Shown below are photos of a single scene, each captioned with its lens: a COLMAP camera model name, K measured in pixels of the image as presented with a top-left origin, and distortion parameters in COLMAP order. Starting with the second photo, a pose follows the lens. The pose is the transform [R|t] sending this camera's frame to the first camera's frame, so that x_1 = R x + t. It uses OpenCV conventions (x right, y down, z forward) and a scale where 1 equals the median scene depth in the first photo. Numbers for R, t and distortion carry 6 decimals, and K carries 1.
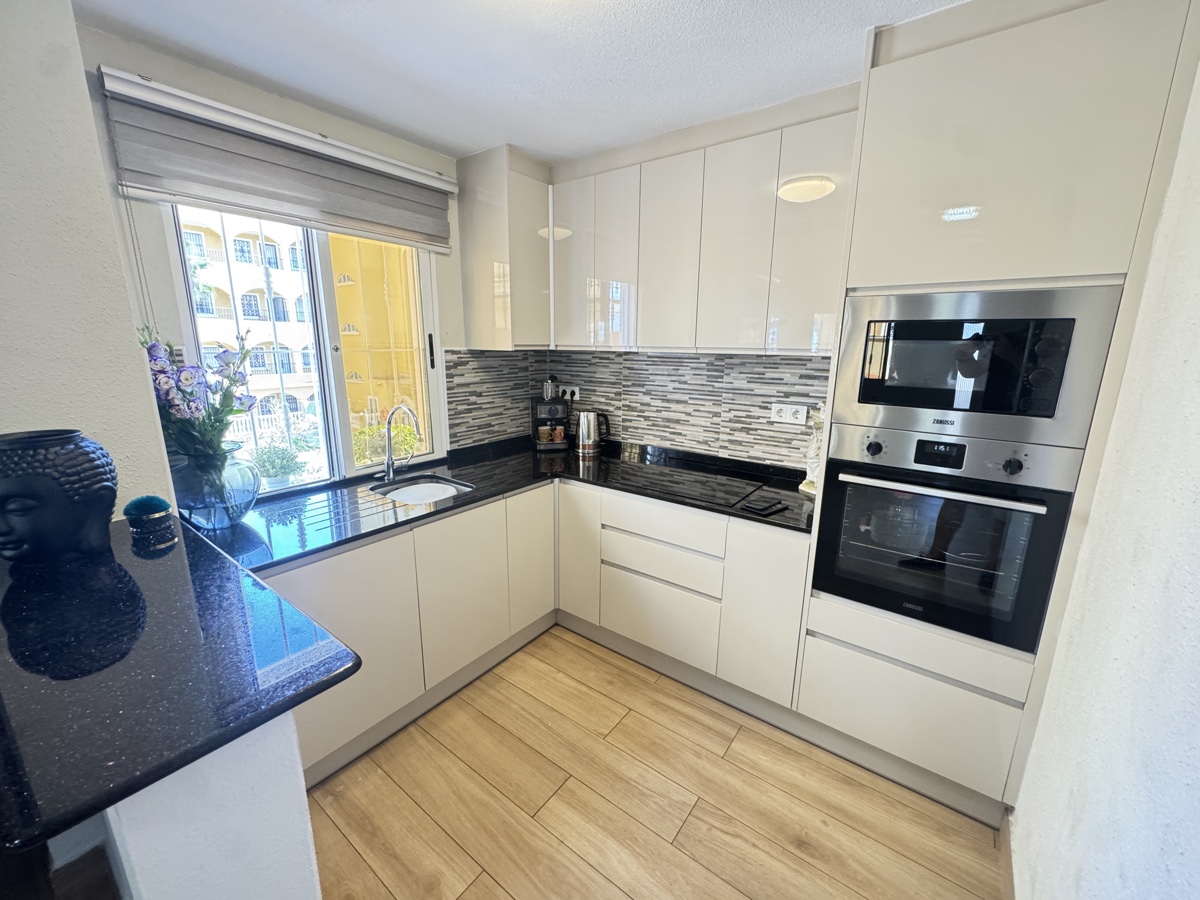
lens RADIAL K [[481.4, 0, 597.4], [0, 481.4, 449.2], [0, 0, 1]] dist [-0.004025, 0.000486]
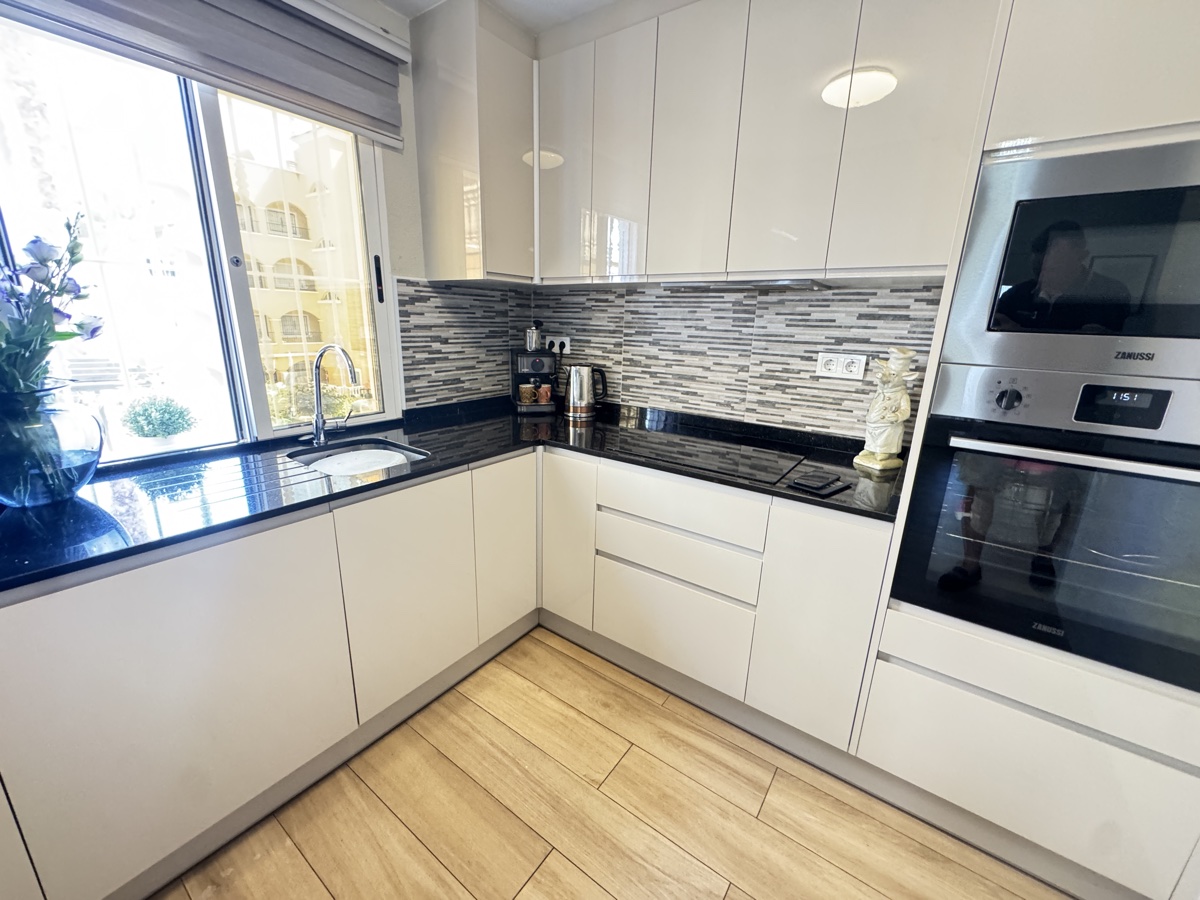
lens RADIAL K [[481.4, 0, 597.0], [0, 481.4, 449.7], [0, 0, 1]] dist [-0.004025, 0.000486]
pose [[0.999683, 0.012998, 0.021582, -0.009741], [-0.013970, 0.998865, 0.045530, 0.031552], [-0.020965, -0.045817, 0.998730, 0.228218]]
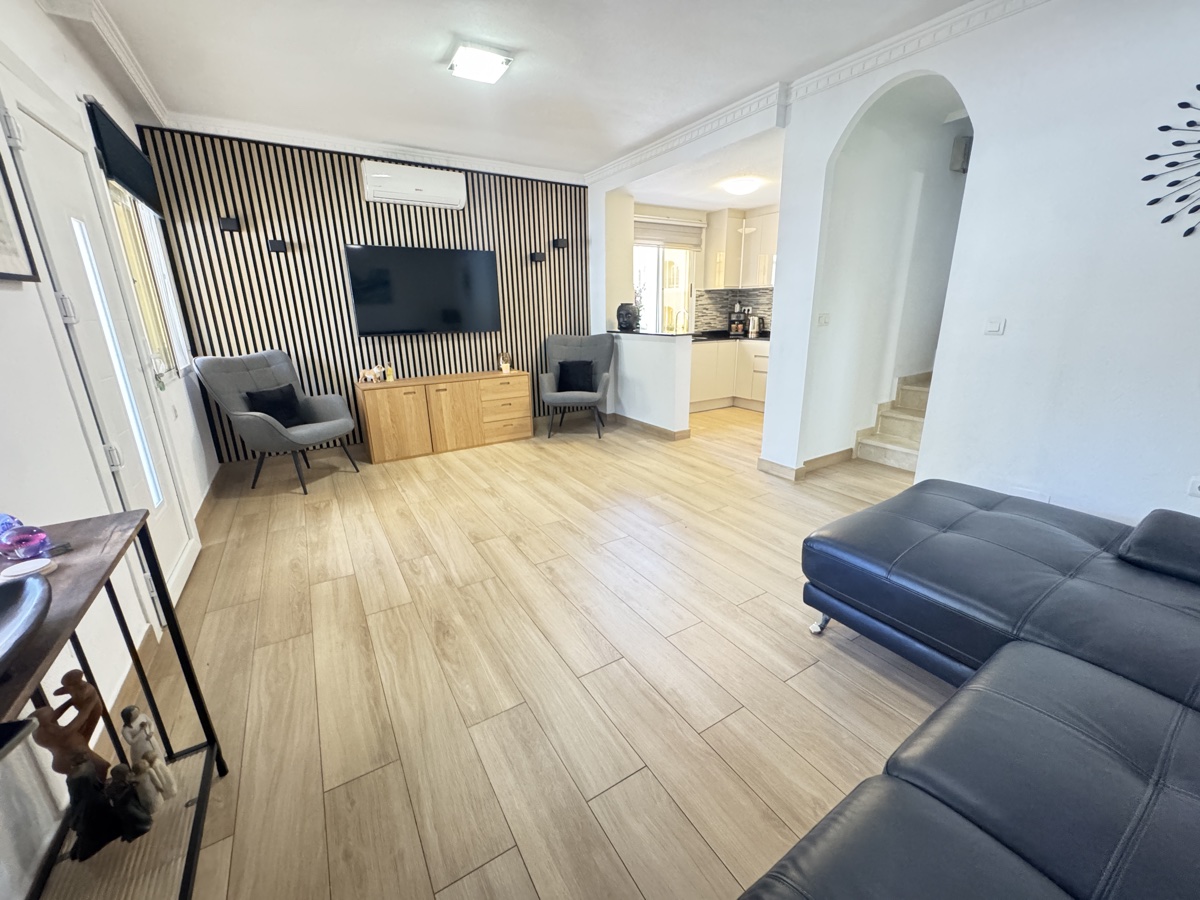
lens RADIAL K [[481.4, 0, 605.3], [0, 481.4, 447.7], [0, 0, 1]] dist [-0.004025, 0.000486]
pose [[0.935768, 0.077893, -0.343905, 0.186175], [-0.053462, 0.995362, 0.079976, 0.484214], [0.348539, -0.056453, 0.935593, -1.726071]]
